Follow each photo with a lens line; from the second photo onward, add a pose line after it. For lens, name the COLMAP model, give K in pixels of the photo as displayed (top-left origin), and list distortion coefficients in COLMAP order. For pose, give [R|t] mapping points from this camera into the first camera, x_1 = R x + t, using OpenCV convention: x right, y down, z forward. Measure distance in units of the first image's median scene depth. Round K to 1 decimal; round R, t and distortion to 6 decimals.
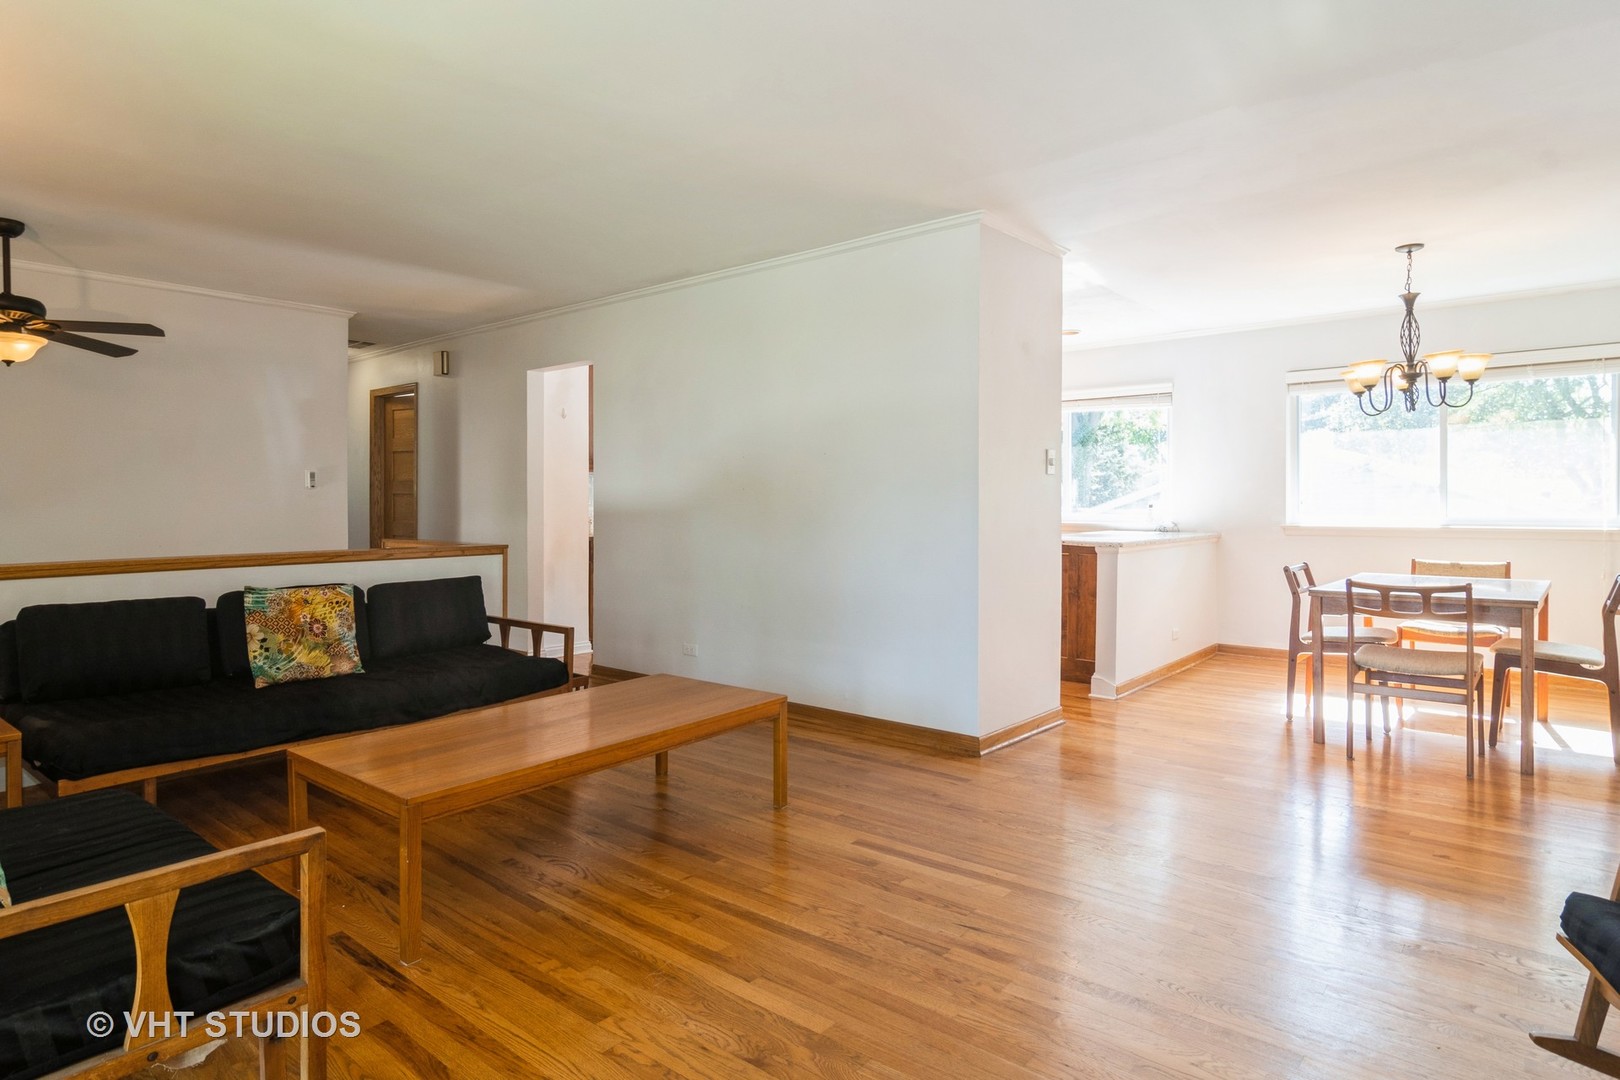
lens RADIAL K [[907.6, 0, 806.1], [0, 907.6, 509.4], [0, 0, 1]] dist [-0.000553, 0.002021]
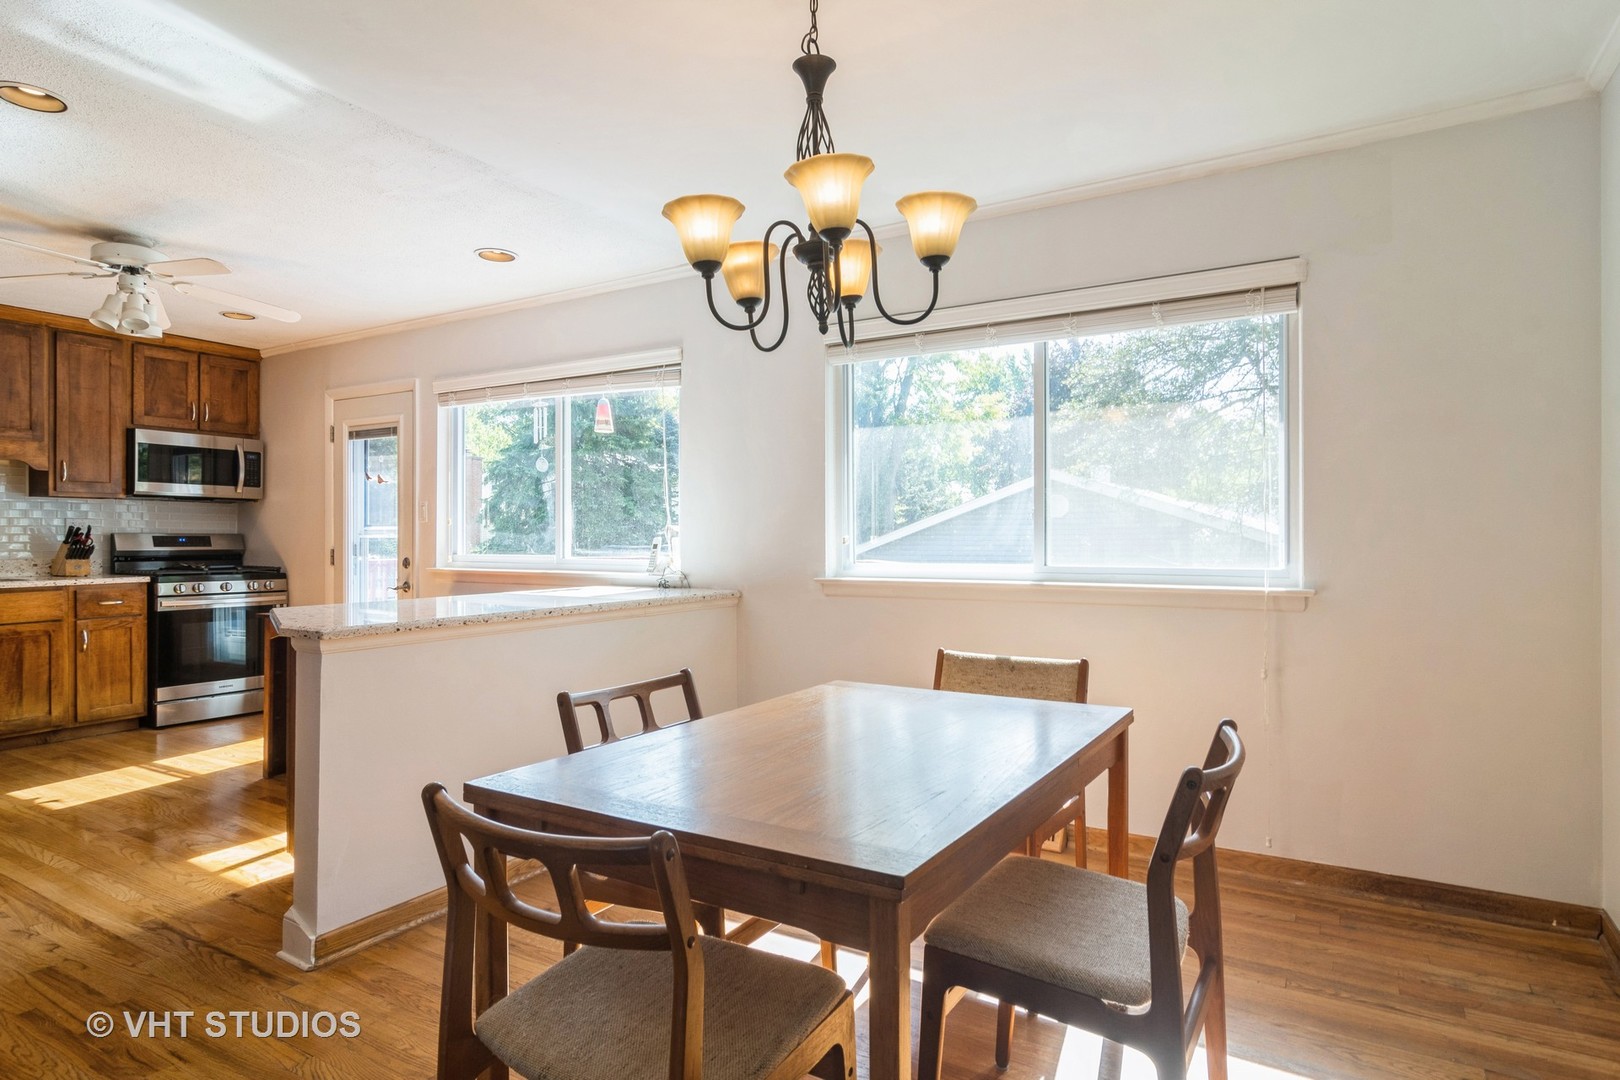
lens RADIAL K [[893.6, 0, 807.8], [0, 893.6, 534.0], [0, 0, 1]] dist [-0.000729, 0.003003]
pose [[0.986902, 0.000613, 0.161322, 0.739915], [0.001200, 0.999937, -0.011140, -0.009773], [-0.161319, 0.011187, 0.986839, 0.726030]]
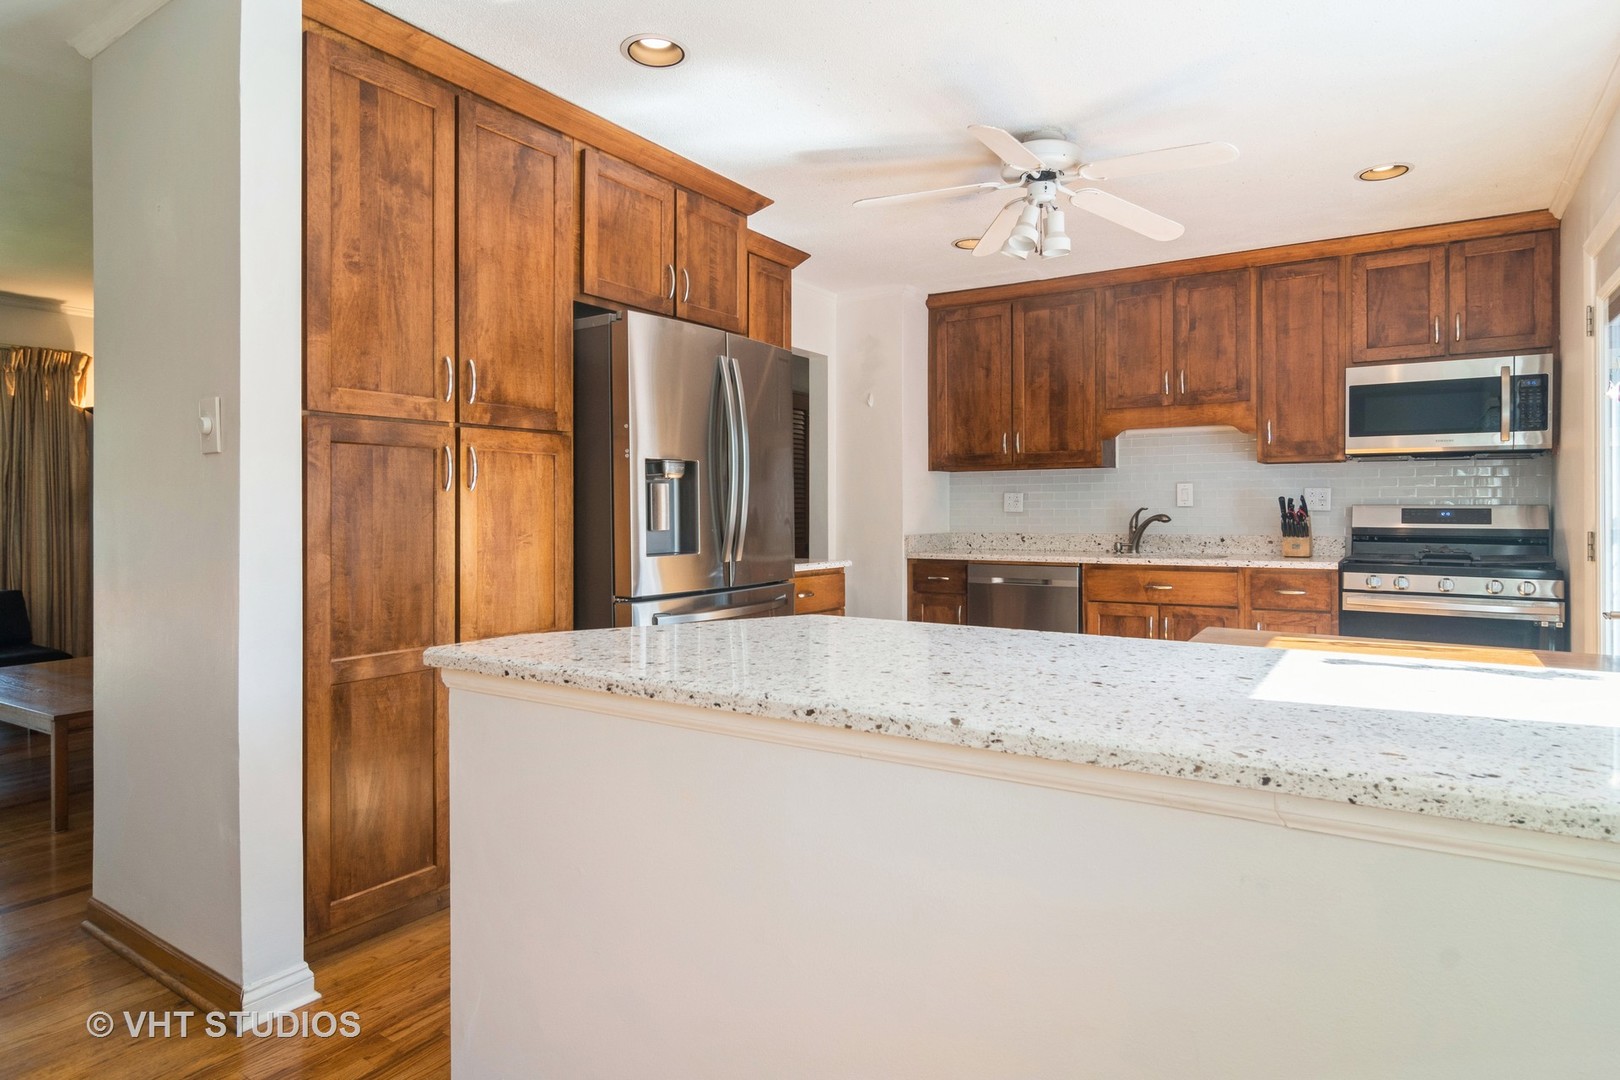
lens RADIAL K [[907.6, 0, 806.1], [0, 907.6, 509.4], [0, 0, 1]] dist [-0.000553, 0.002021]
pose [[0.117074, -0.000566, -0.993123, 0.939900], [-0.008544, 0.999962, -0.001577, -0.015883], [0.993086, 0.008670, 0.117064, 1.545253]]
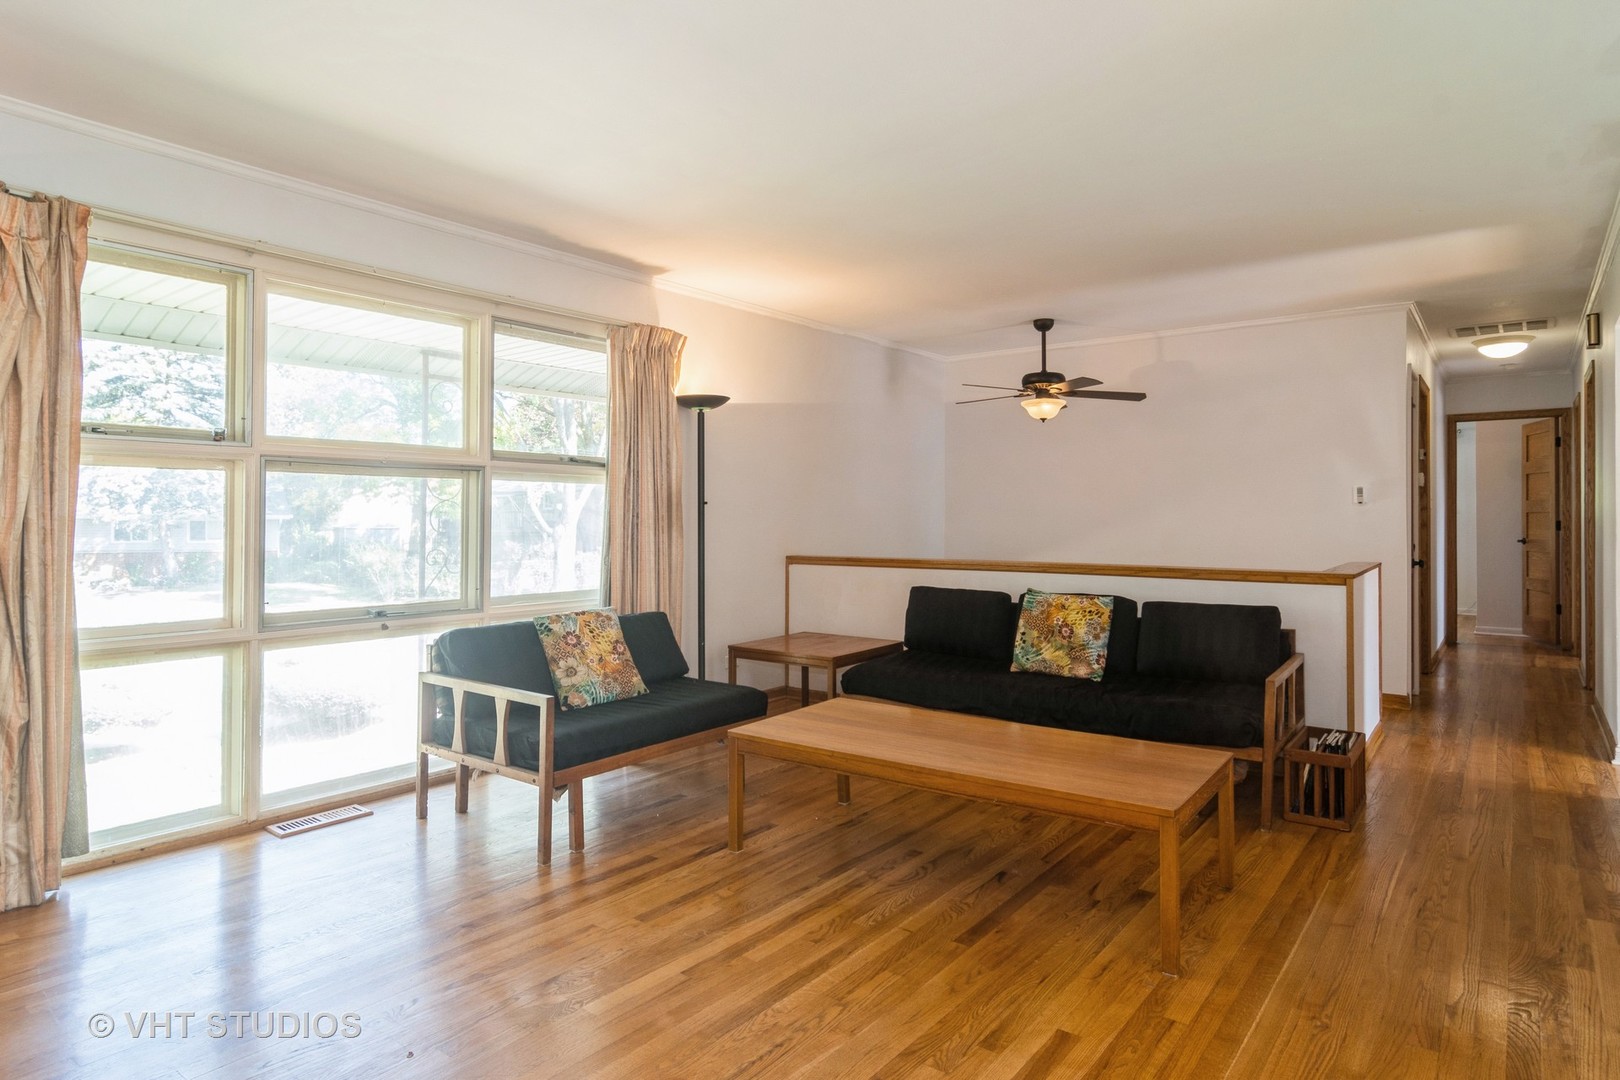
lens RADIAL K [[919.3, 0, 801.2], [0, 919.3, 504.5], [0, 0, 1]] dist [-0.000519, 0.002668]
pose [[0.036462, -0.012536, -0.999256, 0.602329], [-0.011024, 0.999855, -0.012946, -0.008069], [0.999274, 0.011488, 0.036318, 0.645368]]
